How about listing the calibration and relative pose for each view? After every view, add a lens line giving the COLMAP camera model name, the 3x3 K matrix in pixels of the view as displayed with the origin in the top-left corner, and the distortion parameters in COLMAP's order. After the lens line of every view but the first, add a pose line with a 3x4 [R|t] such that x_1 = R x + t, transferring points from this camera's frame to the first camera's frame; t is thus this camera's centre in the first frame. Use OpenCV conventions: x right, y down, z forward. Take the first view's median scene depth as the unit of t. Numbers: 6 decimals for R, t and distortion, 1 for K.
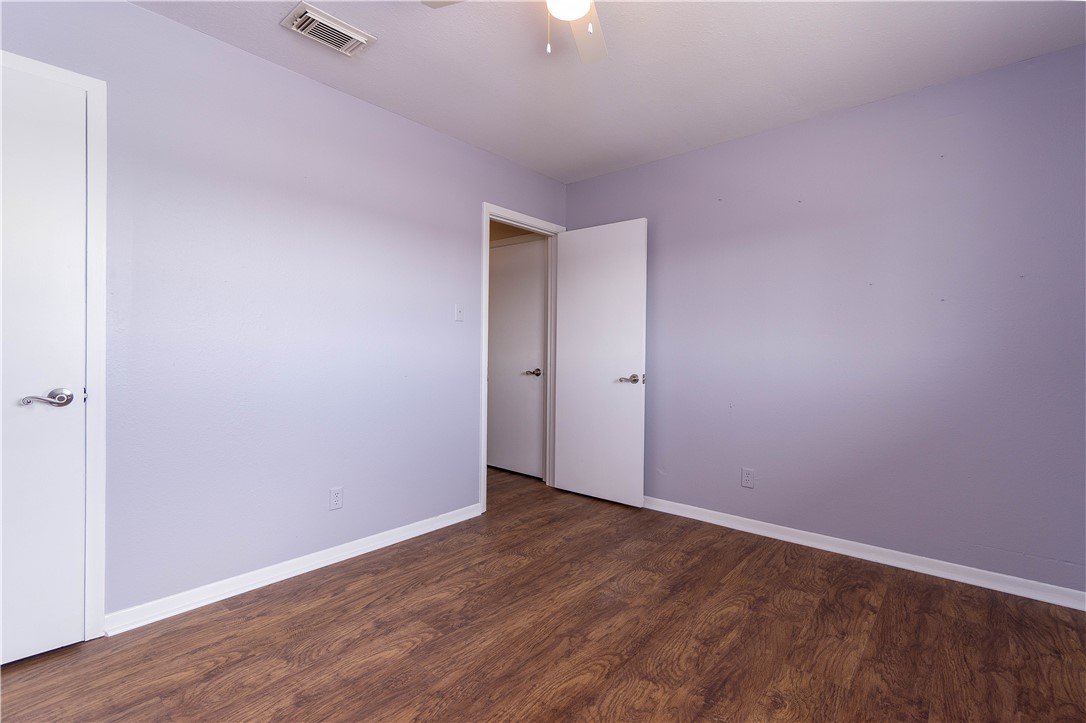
lens RADIAL K [[471.7, 0, 542.4], [0, 471.7, 356.6], [0, 0, 1]] dist [-0.001154, 0.002239]
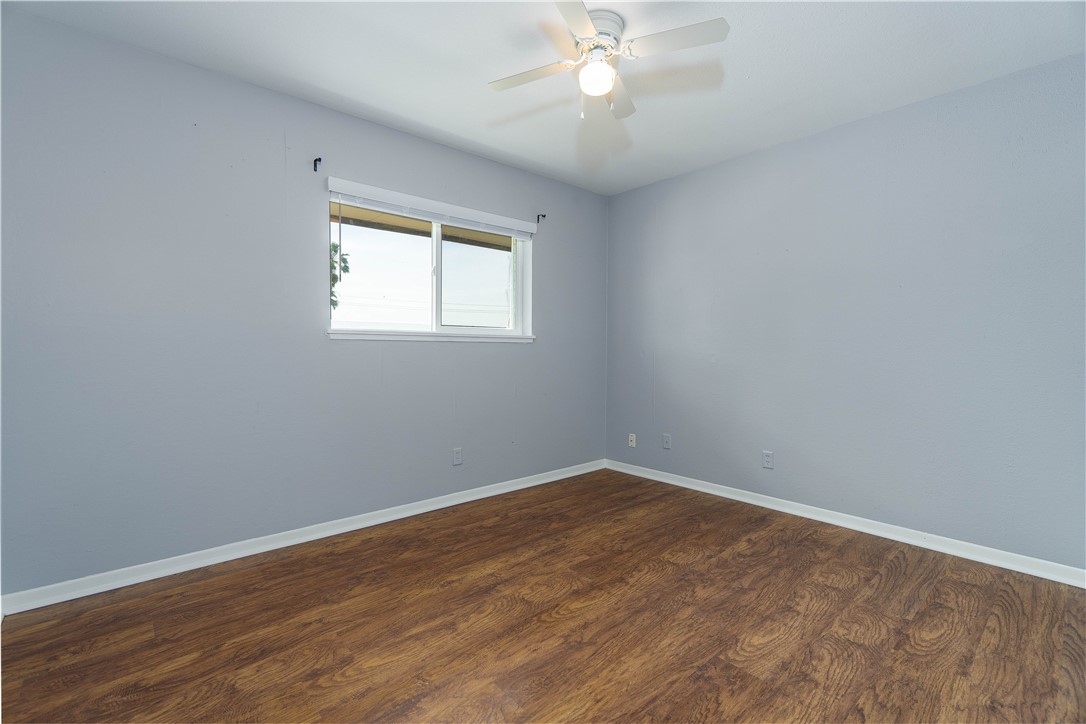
lens RADIAL K [[471.7, 0, 545.4], [0, 471.7, 357.1], [0, 0, 1]] dist [-0.001154, 0.002239]
pose [[-0.991373, -0.017446, 0.129904, 0.015771], [-0.012686, 0.999221, 0.037374, -0.025885], [-0.130455, 0.035404, -0.990822, 1.989519]]
